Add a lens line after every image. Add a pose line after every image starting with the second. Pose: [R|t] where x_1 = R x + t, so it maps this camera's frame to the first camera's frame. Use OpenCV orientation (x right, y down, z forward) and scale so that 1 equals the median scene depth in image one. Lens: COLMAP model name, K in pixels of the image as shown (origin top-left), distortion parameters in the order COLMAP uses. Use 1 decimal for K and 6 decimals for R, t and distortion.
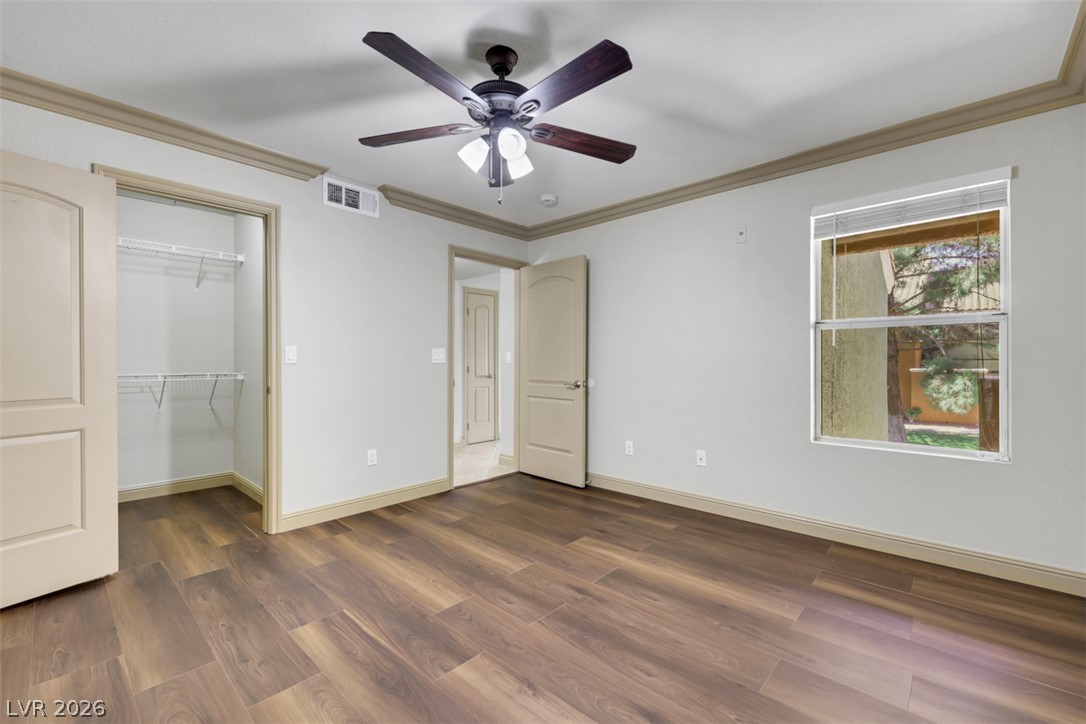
lens RADIAL K [[450.7, 0, 543.0], [0, 450.7, 362.0], [0, 0, 1]] dist [0.002339, 0.000295]
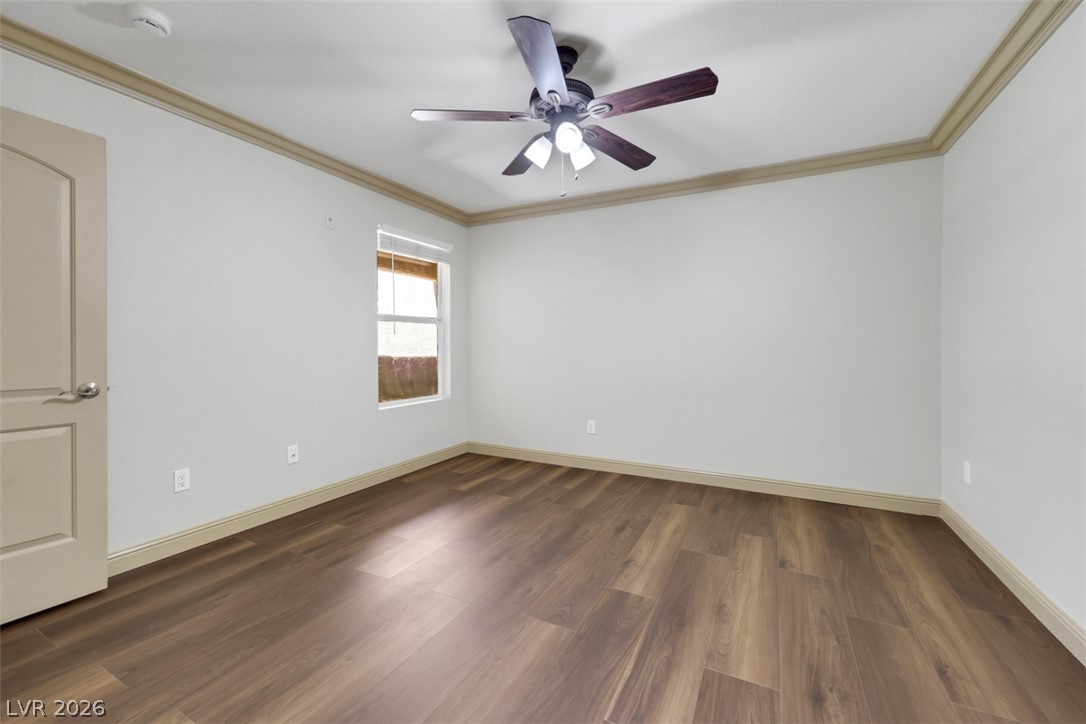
lens RADIAL K [[446.9, 0, 544.2], [0, 446.9, 358.1], [0, 0, 1]] dist [-0.002426, 0.000009]
pose [[-0.265607, -0.021817, 0.963835, -0.890430], [0.000859, 0.999738, 0.022866, 0.005649], [-0.964081, 0.006901, -0.265518, 1.080724]]
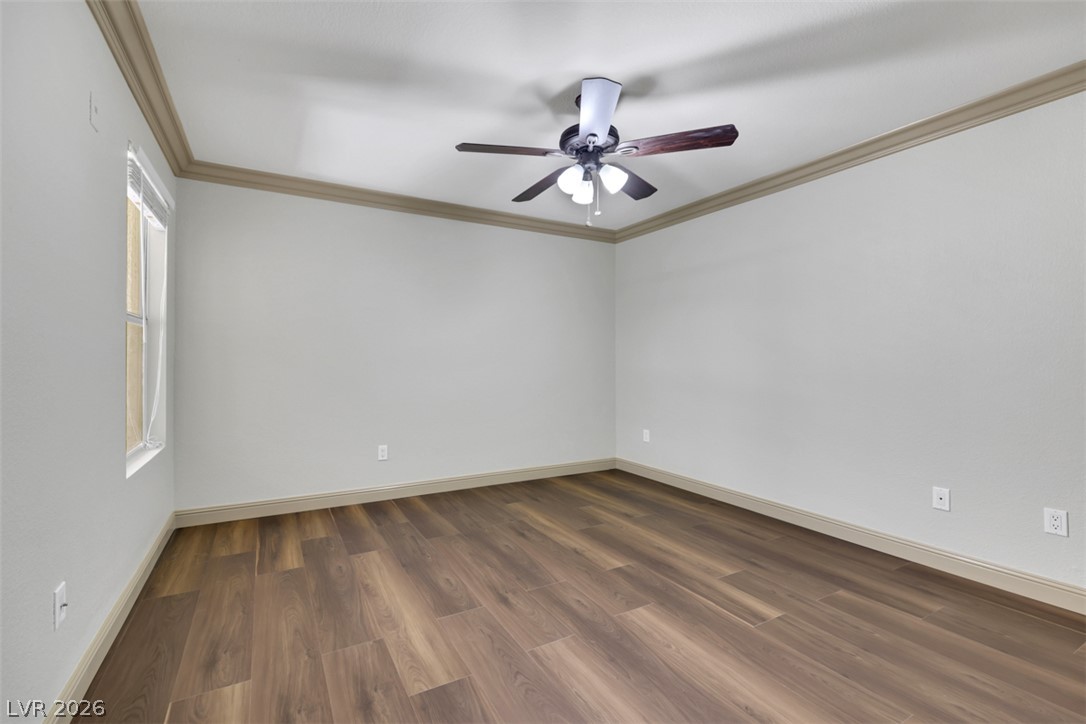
lens RADIAL K [[460.9, 0, 510.9], [0, 460.9, 369.3], [0, 0, 1]] dist [-0.000953, -0.000115]
pose [[-0.945539, -0.009414, 0.325374, -0.232596], [-0.002437, 0.999758, 0.021842, -0.012129], [-0.325501, 0.019859, -0.945333, 1.788350]]
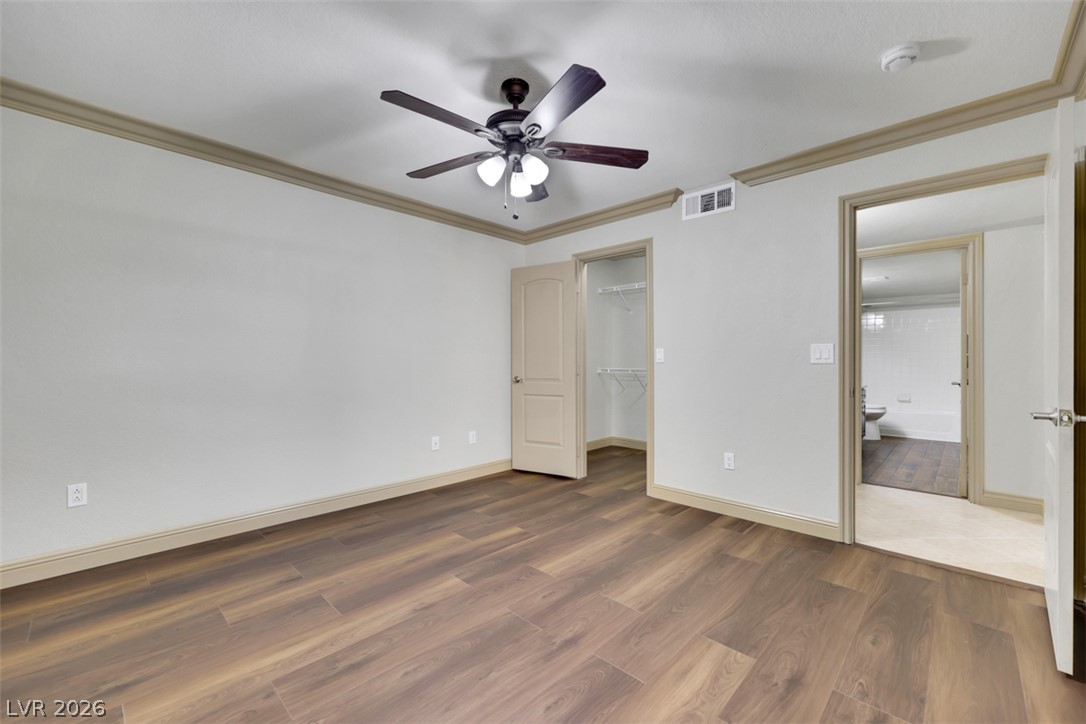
lens RADIAL K [[443.2, 0, 544.3], [0, 443.2, 359.8], [0, 0, 1]] dist [-0.001360, -0.000064]
pose [[-0.014015, -0.000214, -0.999902, 0.824011], [-0.002132, 0.999998, -0.000184, -0.004356], [0.999900, 0.002129, -0.014015, 0.893037]]
